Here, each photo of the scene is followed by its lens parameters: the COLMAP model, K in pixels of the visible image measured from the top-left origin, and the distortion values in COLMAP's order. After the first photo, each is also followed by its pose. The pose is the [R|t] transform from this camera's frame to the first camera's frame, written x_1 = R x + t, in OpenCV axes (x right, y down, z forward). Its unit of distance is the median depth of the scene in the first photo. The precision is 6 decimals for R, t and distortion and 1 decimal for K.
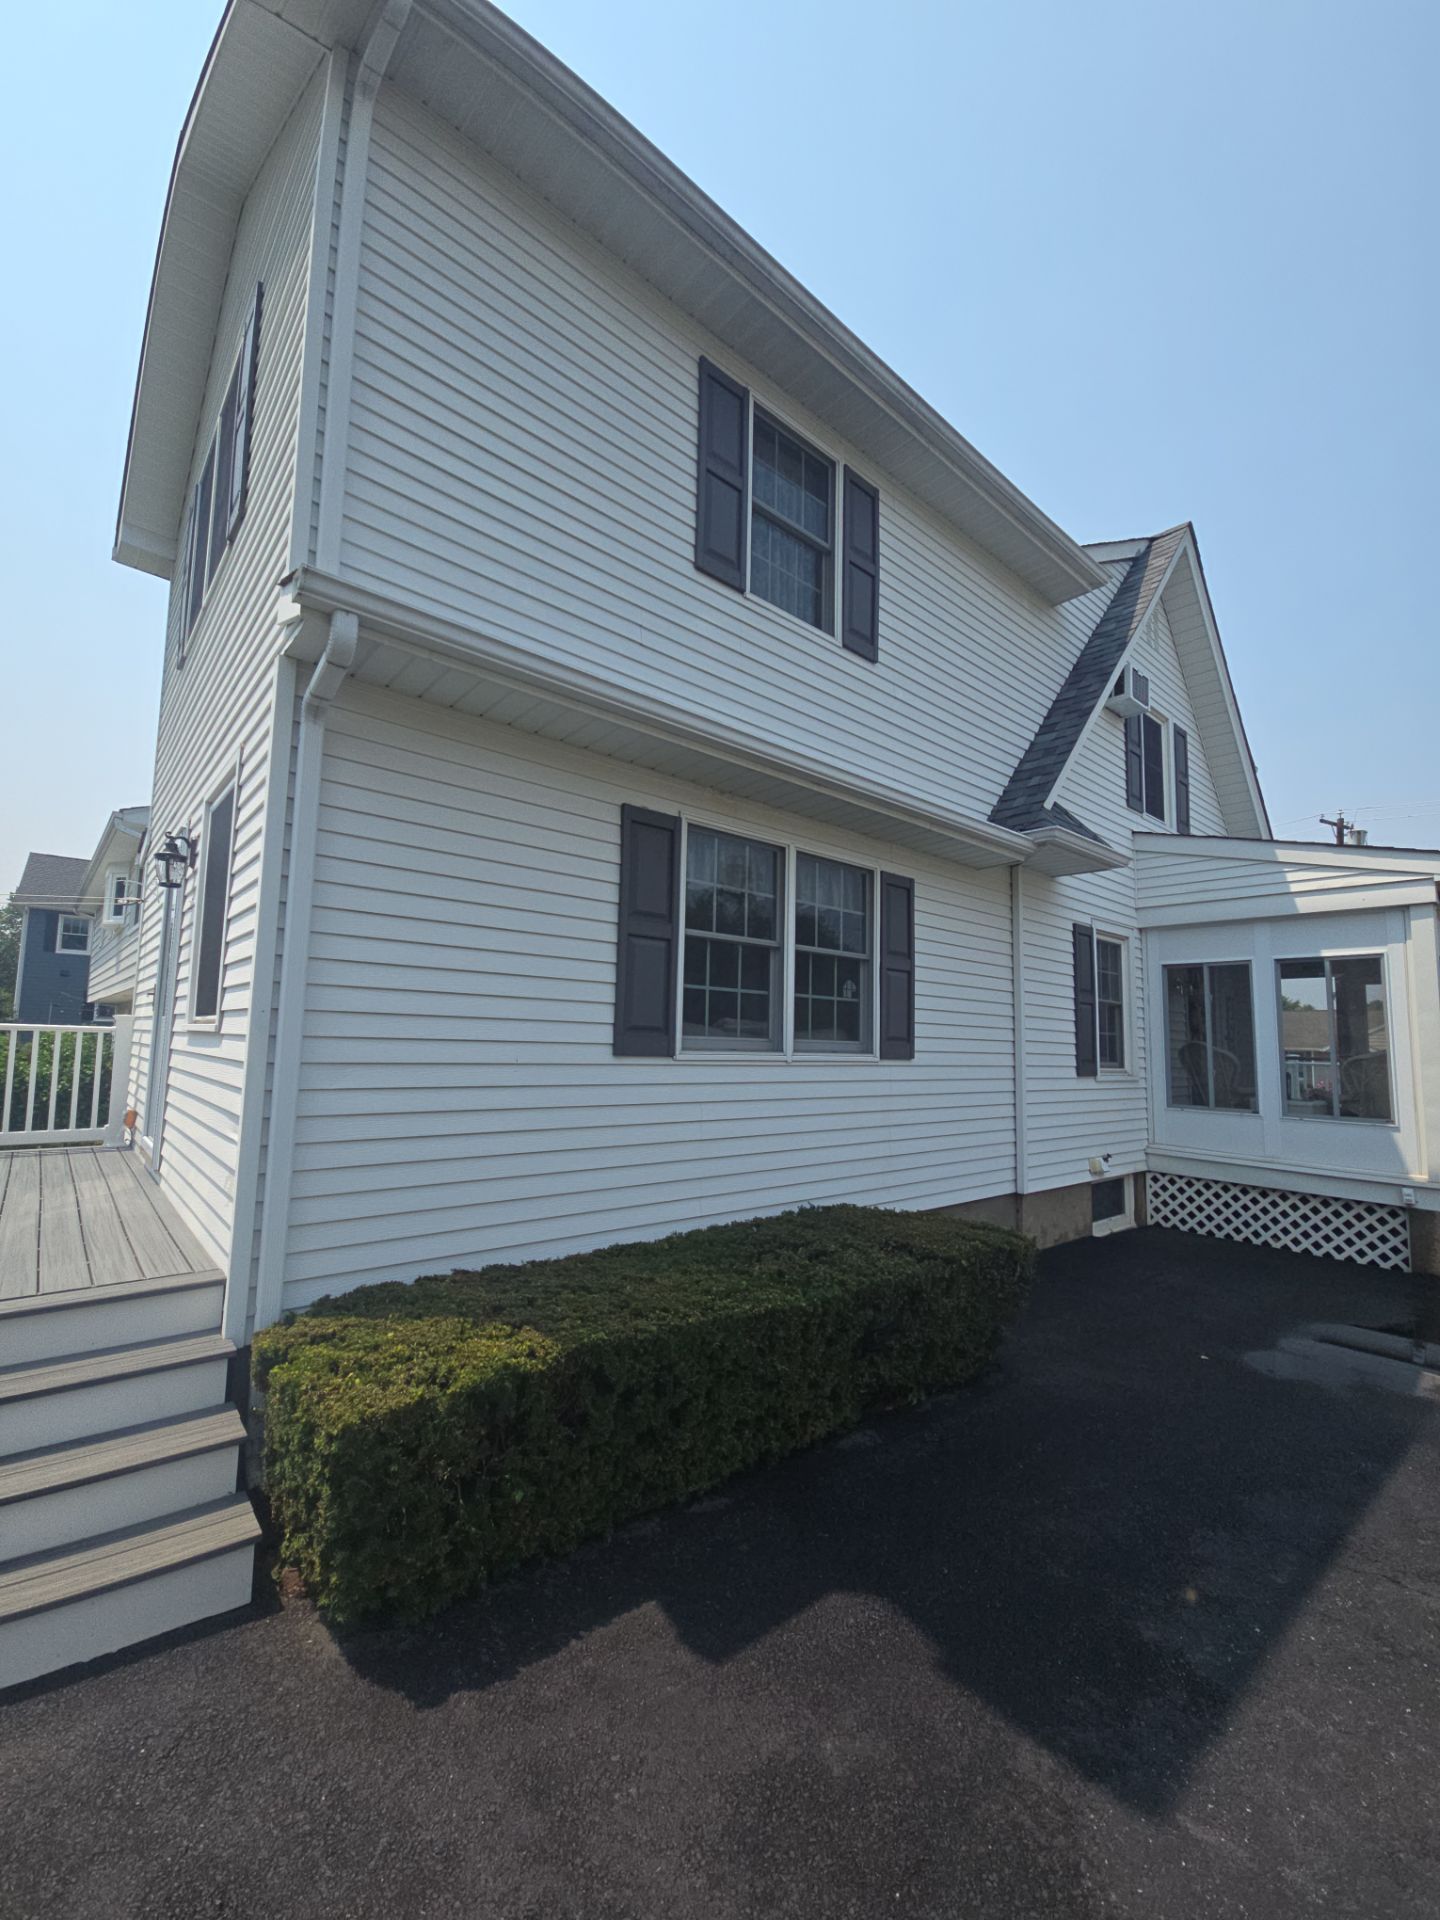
lens RADIAL K [[782.8, 0, 720.0], [0, 782.8, 960.0], [0, 0, 1]] dist [0.001621, -0.000066]
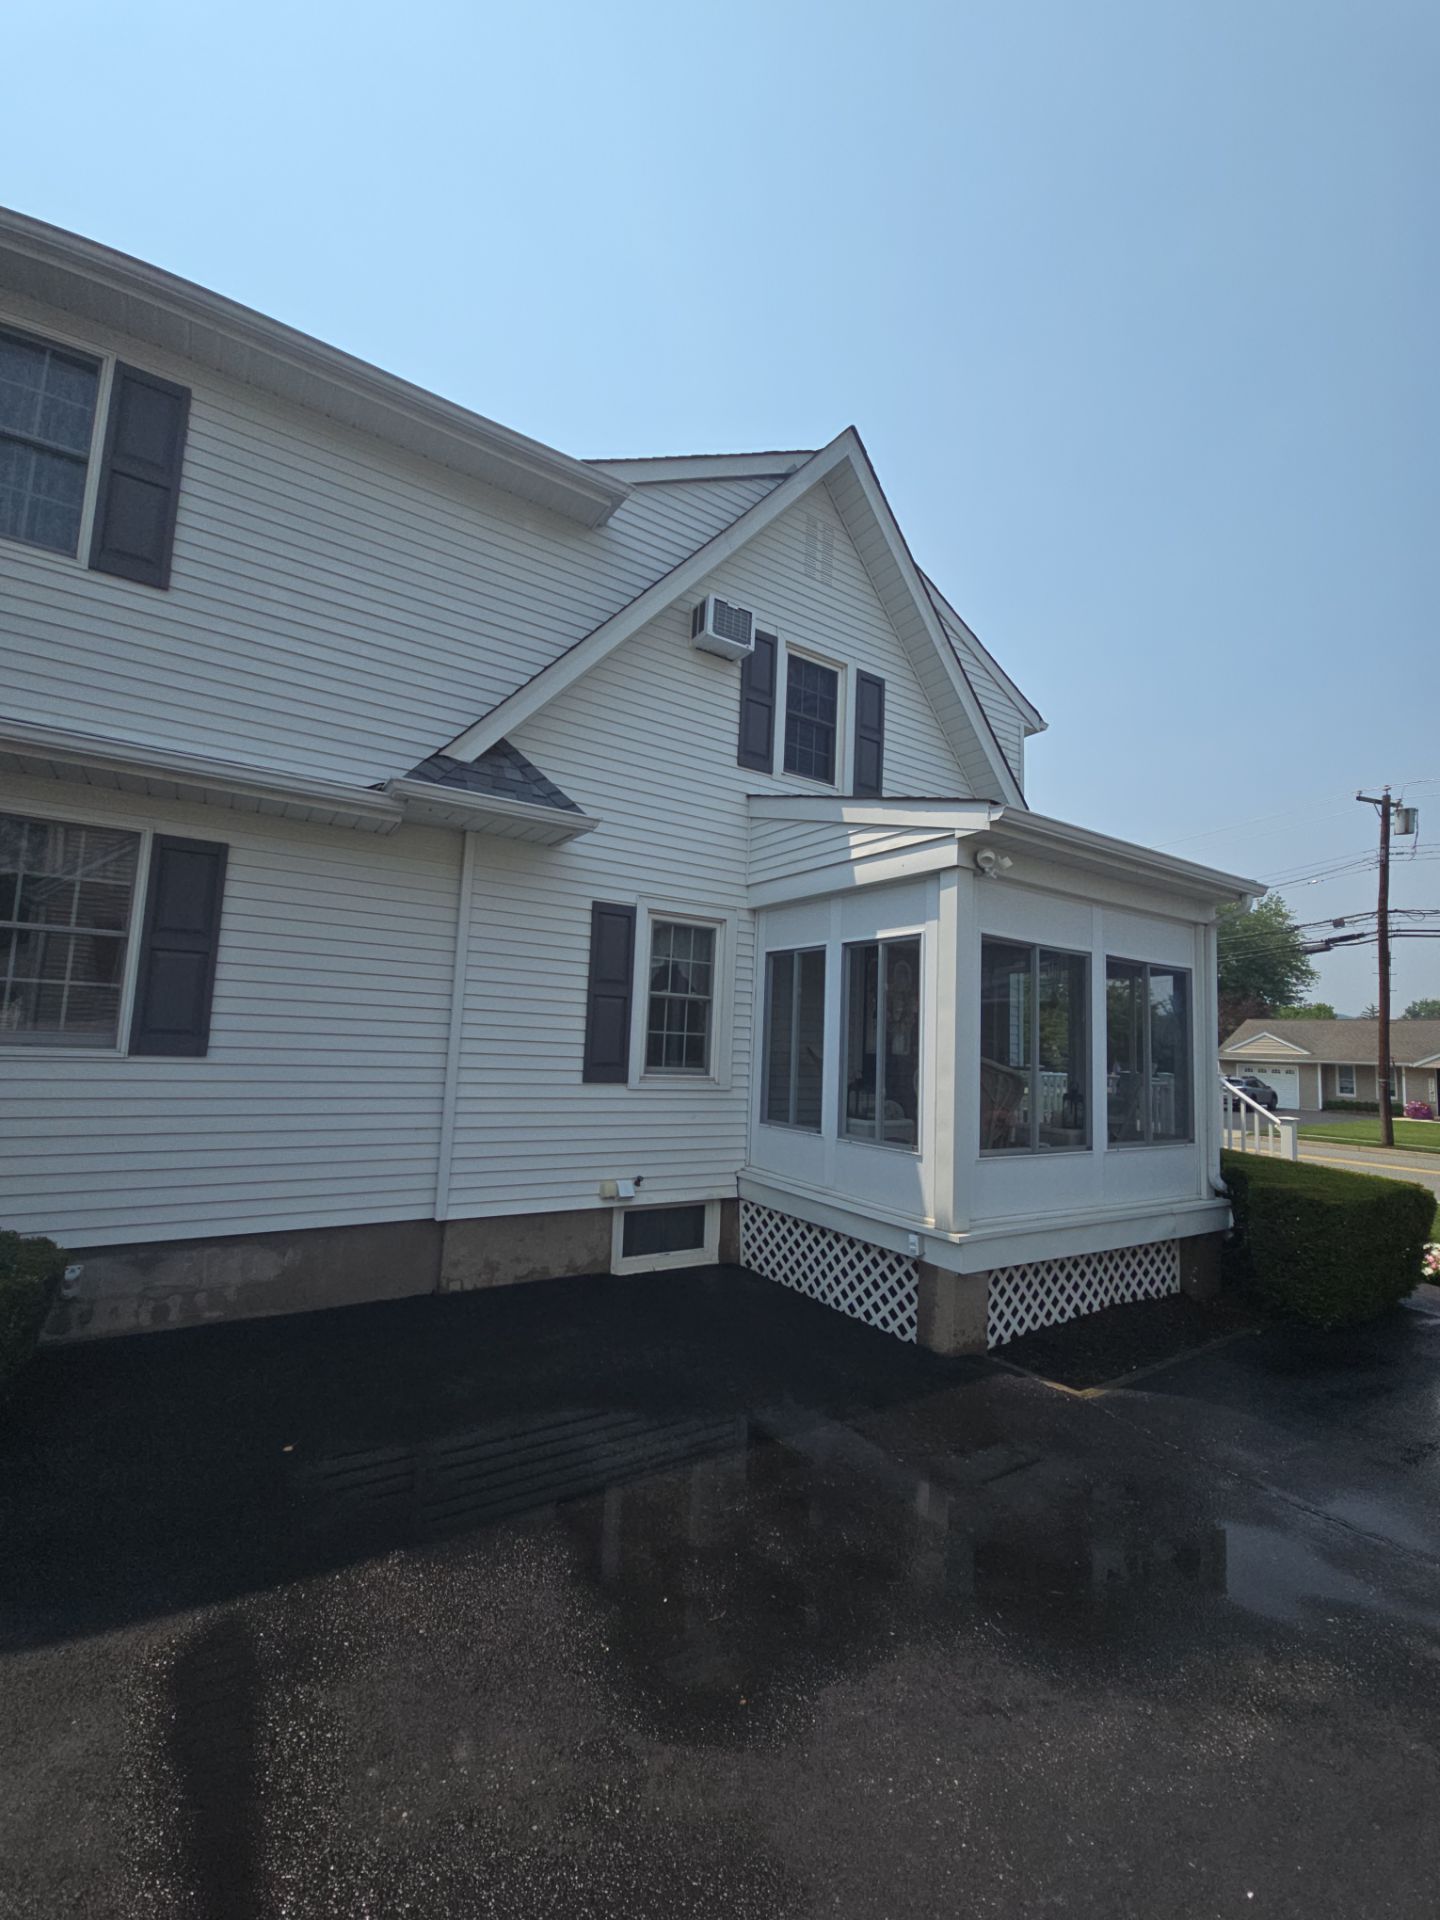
lens RADIAL K [[782.8, 0, 720.0], [0, 782.8, 960.0], [0, 0, 1]] dist [0.001621, -0.000066]
pose [[0.991127, -0.000198, -0.132916, 0.700121], [-0.000364, 0.999991, -0.004205, 0.020384], [0.132915, 0.004216, 0.991118, 0.184114]]
